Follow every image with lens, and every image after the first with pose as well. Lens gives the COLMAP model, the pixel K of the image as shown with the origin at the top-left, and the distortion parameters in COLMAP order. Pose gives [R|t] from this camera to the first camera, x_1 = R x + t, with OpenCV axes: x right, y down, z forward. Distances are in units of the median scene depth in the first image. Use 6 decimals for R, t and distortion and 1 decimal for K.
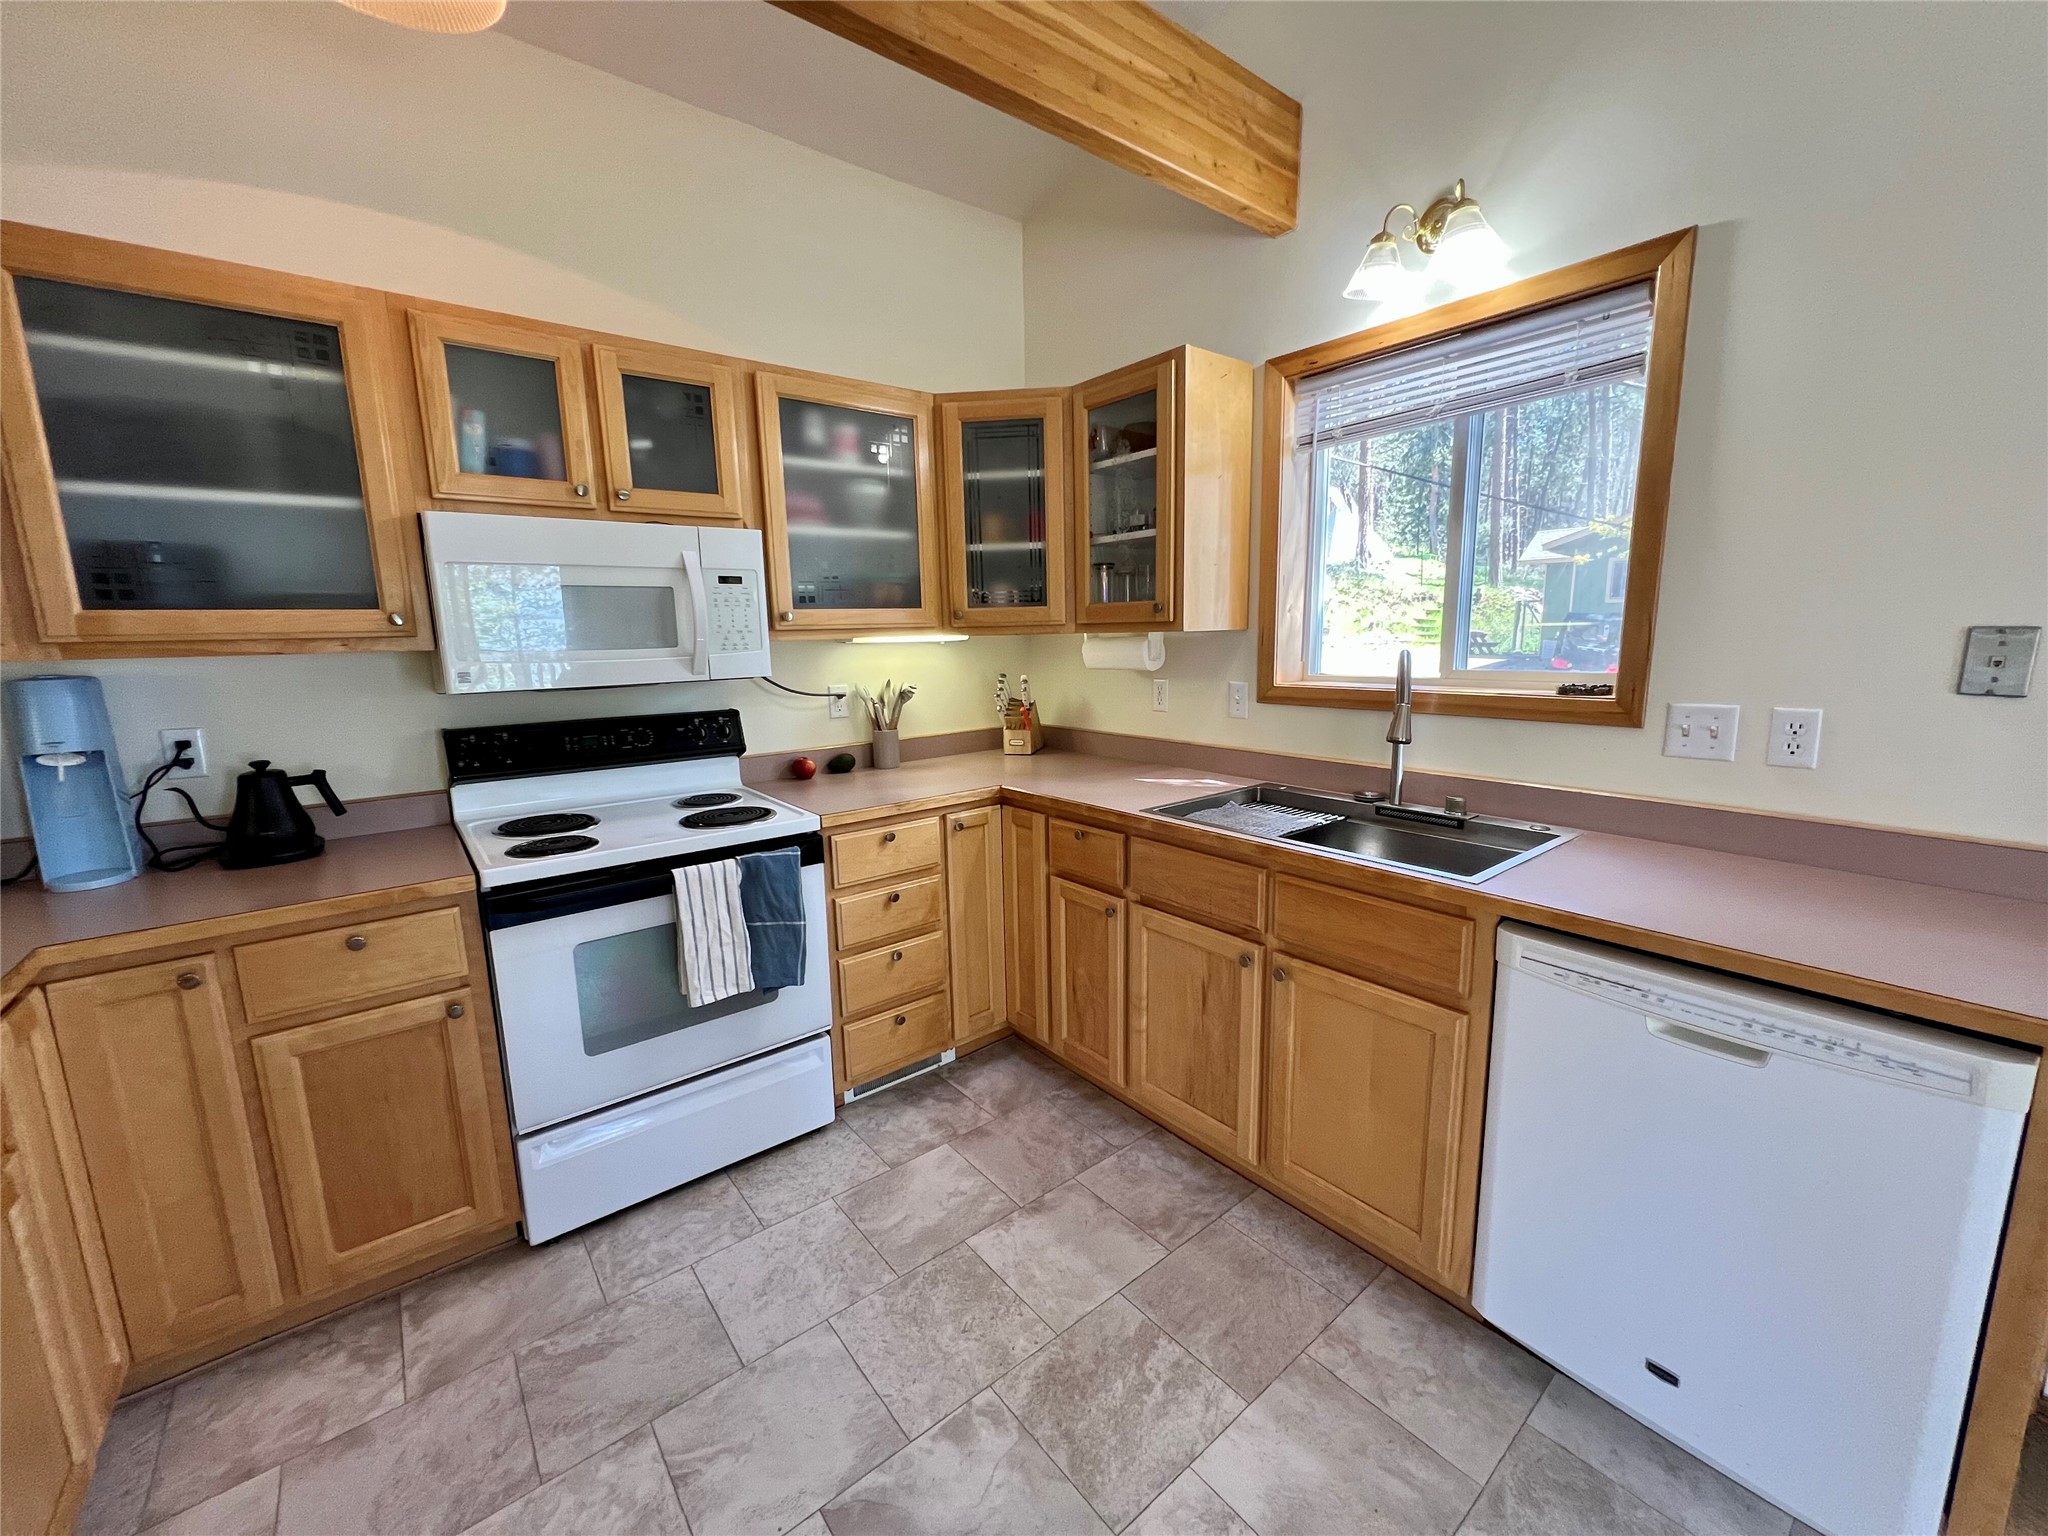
lens RADIAL K [[815.3, 0, 1024.0], [0, 815.3, 768.0], [0, 0, 1]] dist [-0.001770, -0.000079]
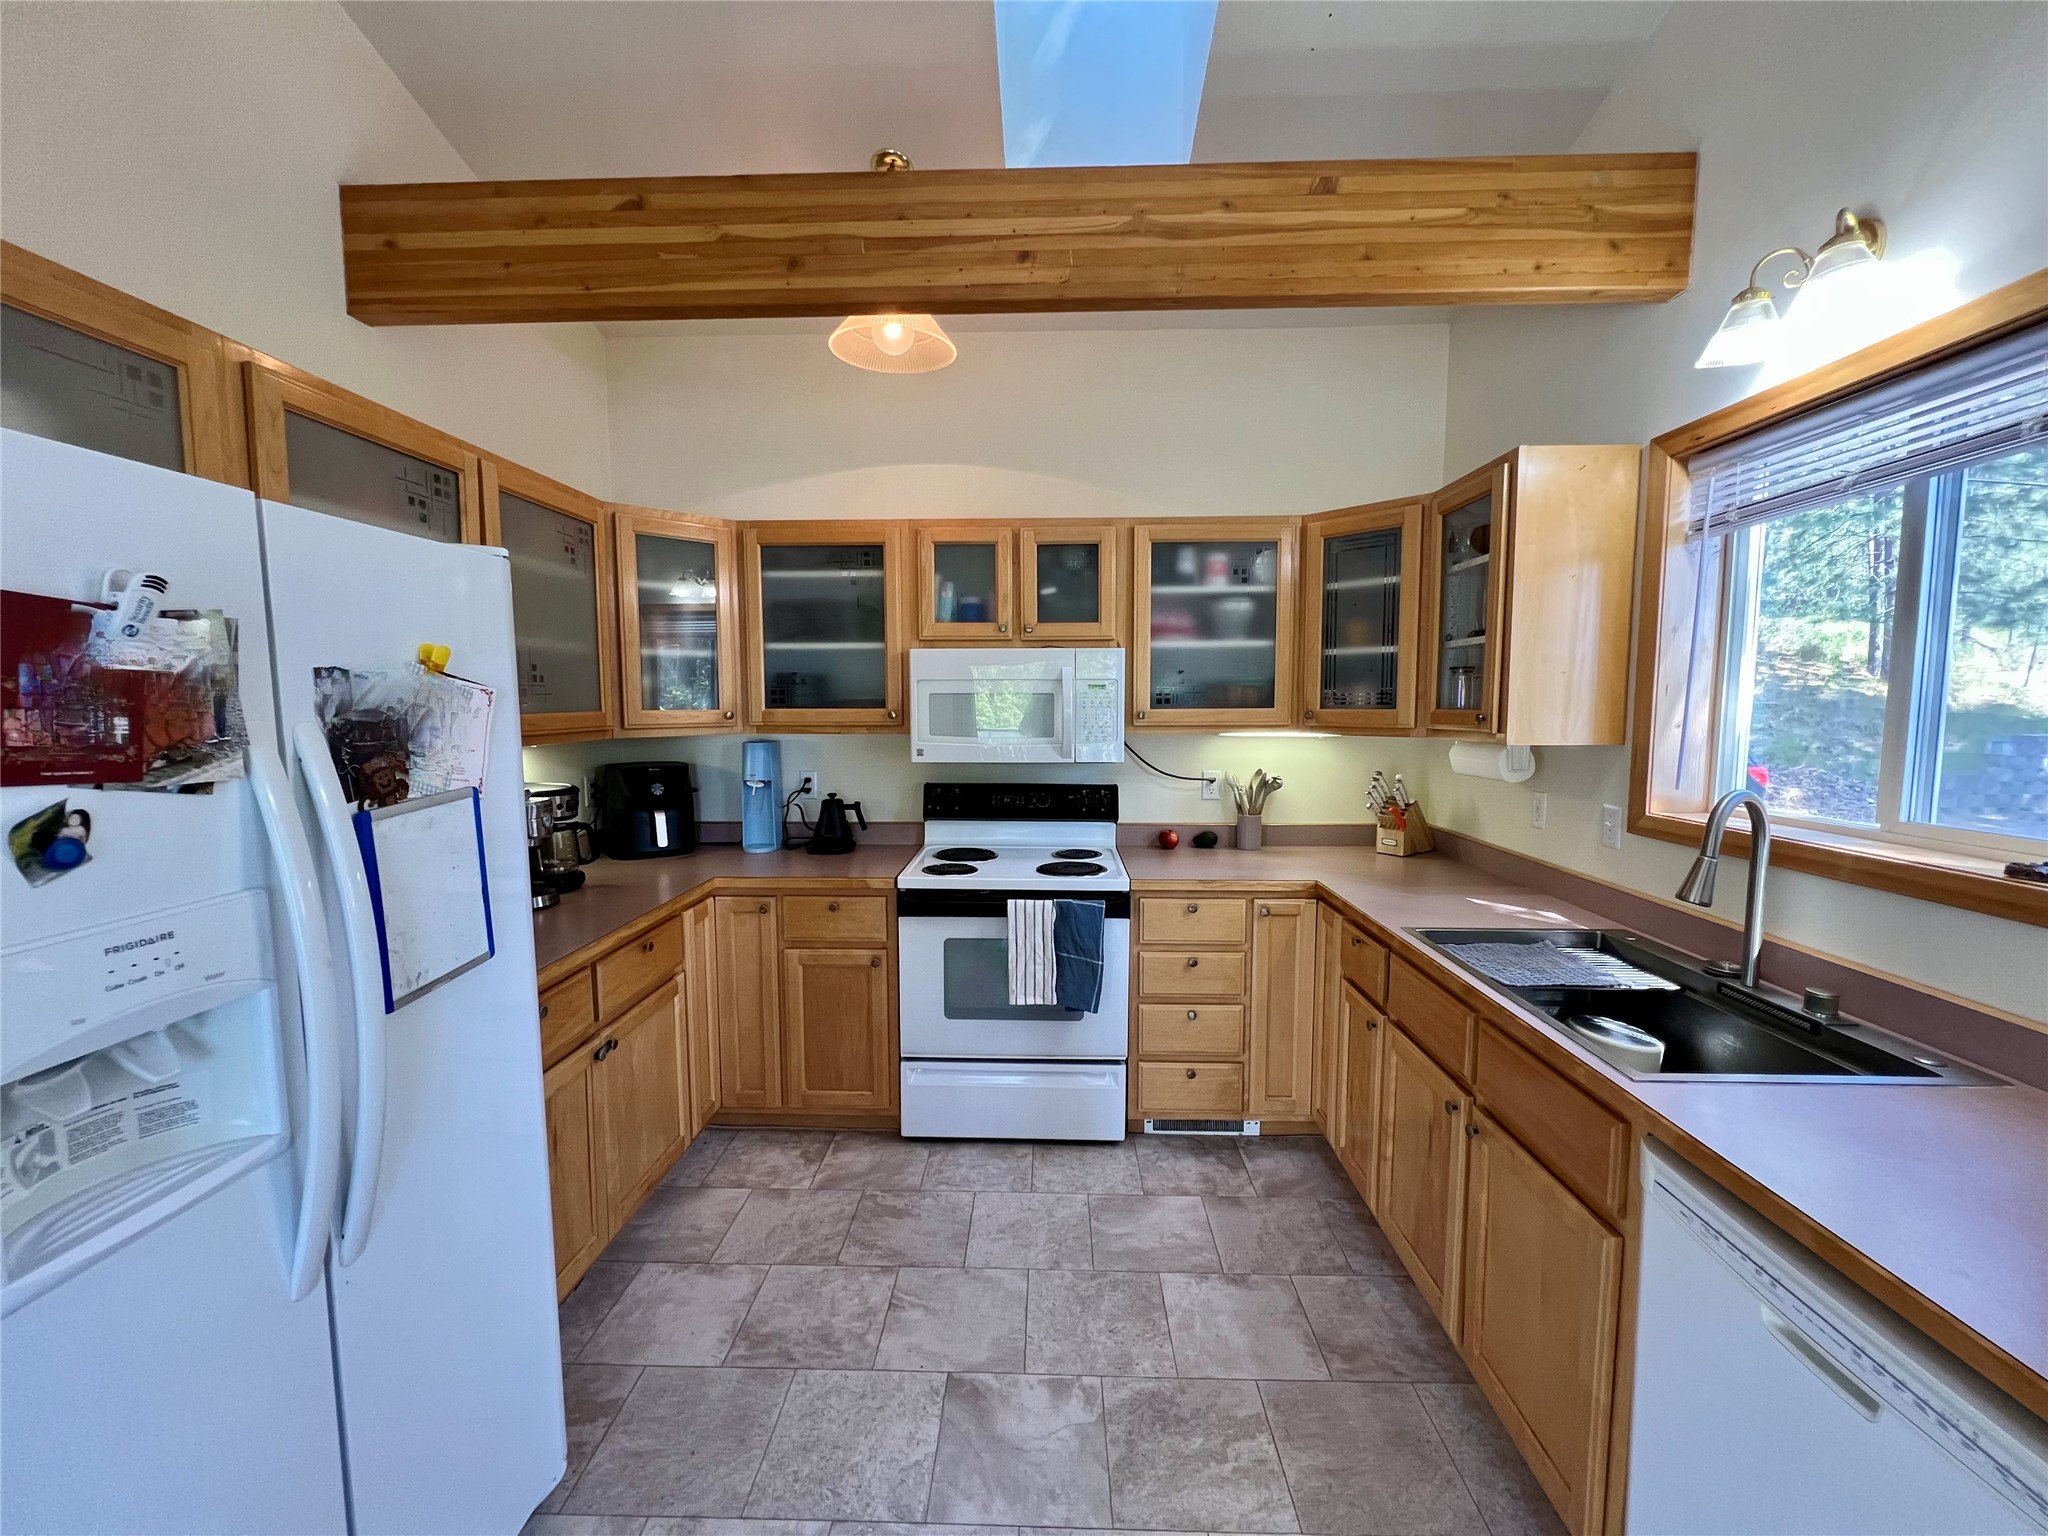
lens RADIAL K [[815.3, 0, 1024.0], [0, 815.3, 768.0], [0, 0, 1]] dist [-0.001770, -0.000079]
pose [[0.758472, 0.074297, -0.647457, 0.421024], [-0.123965, 0.991789, -0.031410, -0.051033], [0.639807, 0.104086, 0.761455, -0.050107]]
